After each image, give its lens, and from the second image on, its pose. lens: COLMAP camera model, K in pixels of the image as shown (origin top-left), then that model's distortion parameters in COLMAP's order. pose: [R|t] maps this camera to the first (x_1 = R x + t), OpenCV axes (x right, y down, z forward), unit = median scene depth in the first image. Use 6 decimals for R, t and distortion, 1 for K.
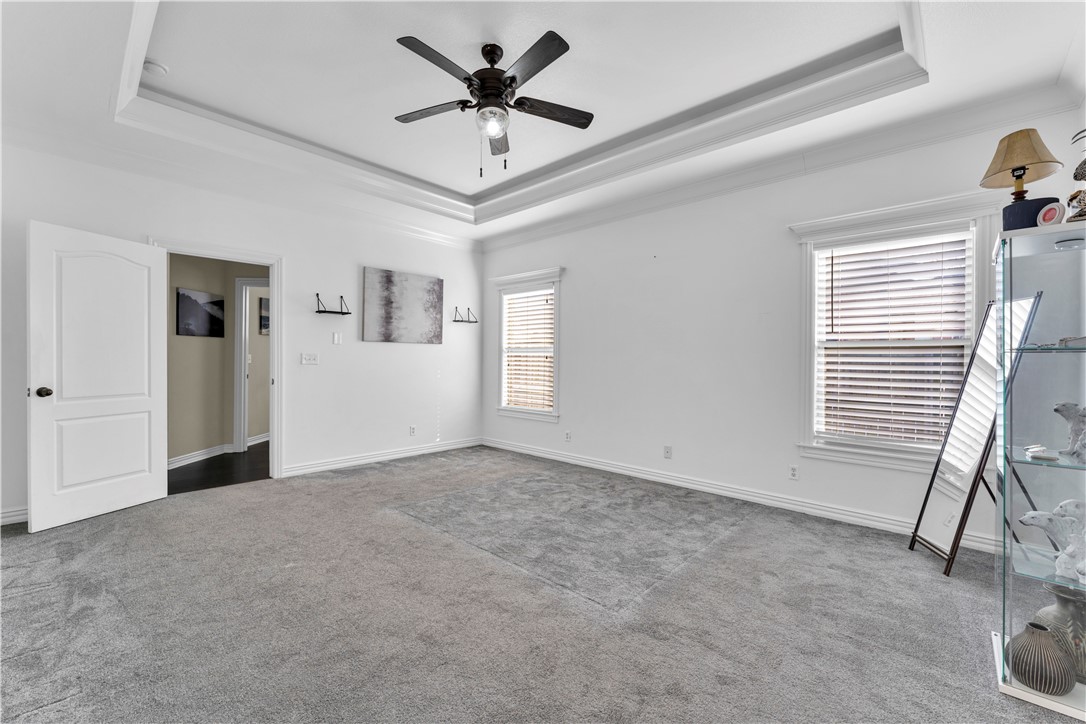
lens RADIAL K [[445.7, 0, 540.4], [0, 445.7, 356.6], [0, 0, 1]] dist [-0.002035, -0.000056]
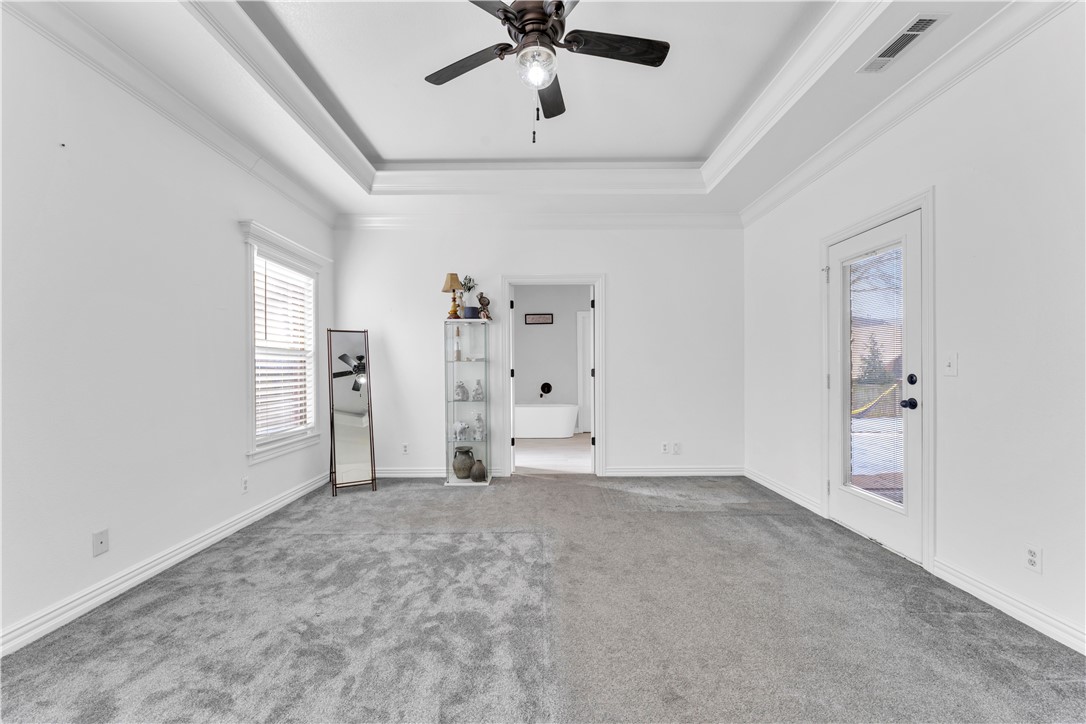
lens RADIAL K [[443.6, 0, 543.9], [0, 443.6, 368.6], [0, 0, 1]] dist [0.000065, -0.000010]
pose [[-0.690487, -0.009909, 0.723277, -0.377938], [-0.011030, 0.999934, 0.003169, 0.003490], [-0.723261, -0.005790, -0.690551, 0.838967]]
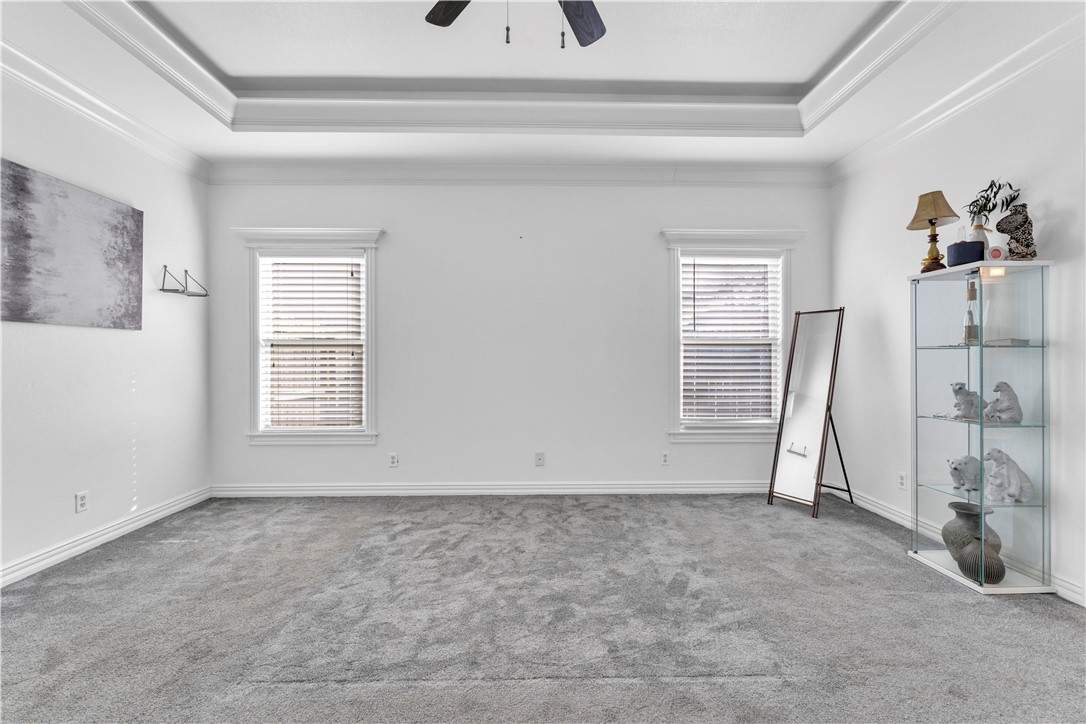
lens RADIAL K [[445.7, 0, 540.4], [0, 445.7, 356.6], [0, 0, 1]] dist [-0.002035, -0.000056]
pose [[0.714403, -0.009948, 0.699664, -0.286708], [0.002114, 0.999925, 0.012059, -0.001726], [-0.699731, -0.007136, 0.714371, 0.308700]]
